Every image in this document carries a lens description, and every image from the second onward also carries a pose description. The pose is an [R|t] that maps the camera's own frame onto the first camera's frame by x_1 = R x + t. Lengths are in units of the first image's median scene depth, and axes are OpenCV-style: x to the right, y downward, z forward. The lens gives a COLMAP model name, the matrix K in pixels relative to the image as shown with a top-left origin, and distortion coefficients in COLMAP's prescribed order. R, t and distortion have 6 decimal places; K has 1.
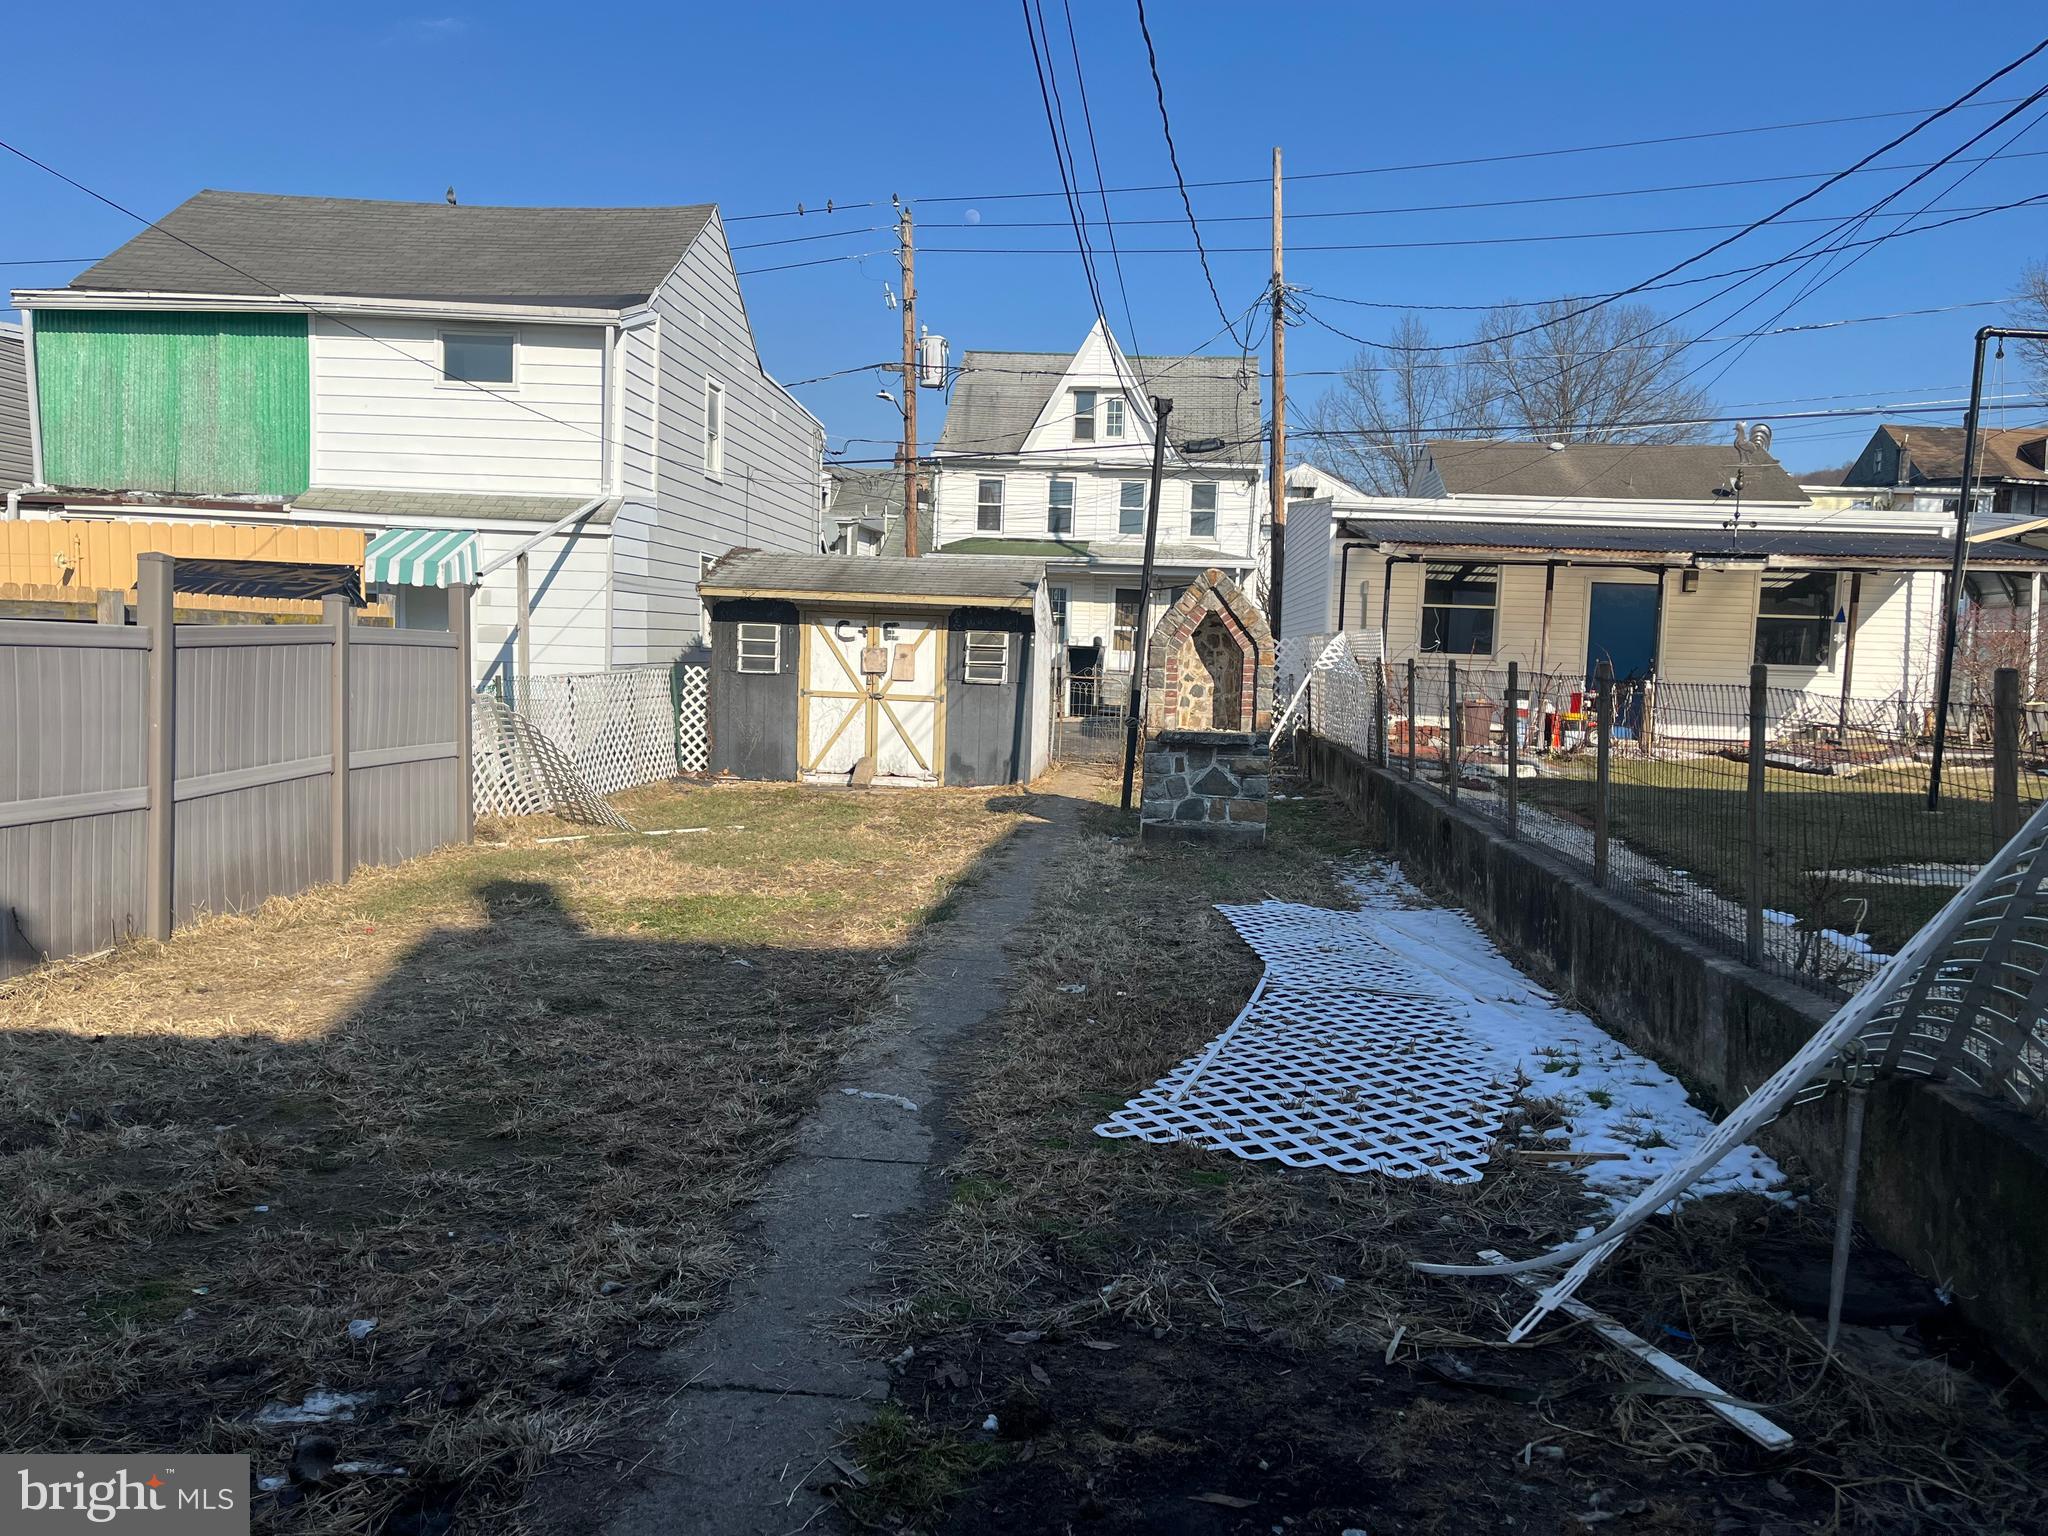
lens RADIAL K [[1547.5, 0, 1023.6], [0, 1547.5, 783.4], [0, 0, 1]] dist [0.045294, -0.042822]
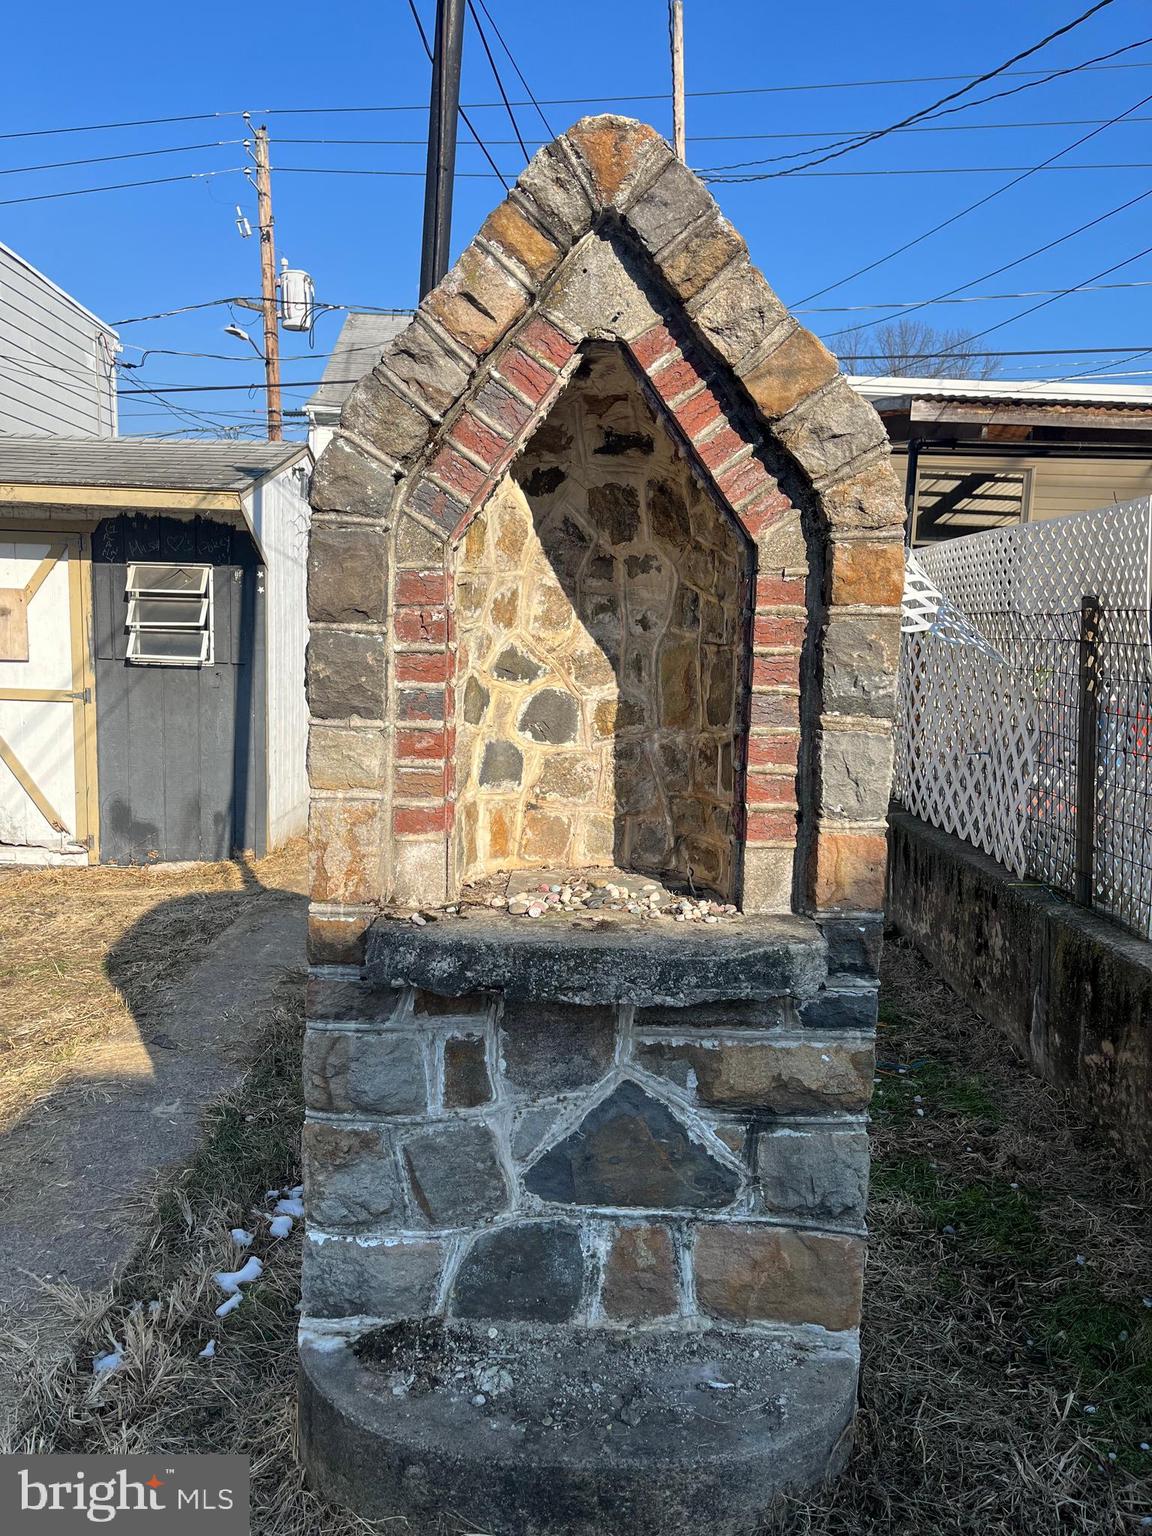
lens RADIAL K [[1160.7, 0, 581.4], [0, 1160.7, 763.6], [0, 0, 1]] dist [0.045294, -0.042822]
pose [[0.995032, -0.015362, 0.098365, 0.098797], [0.012303, 0.999424, 0.031625, -0.058211], [-0.098794, -0.030258, 0.994648, 0.816573]]
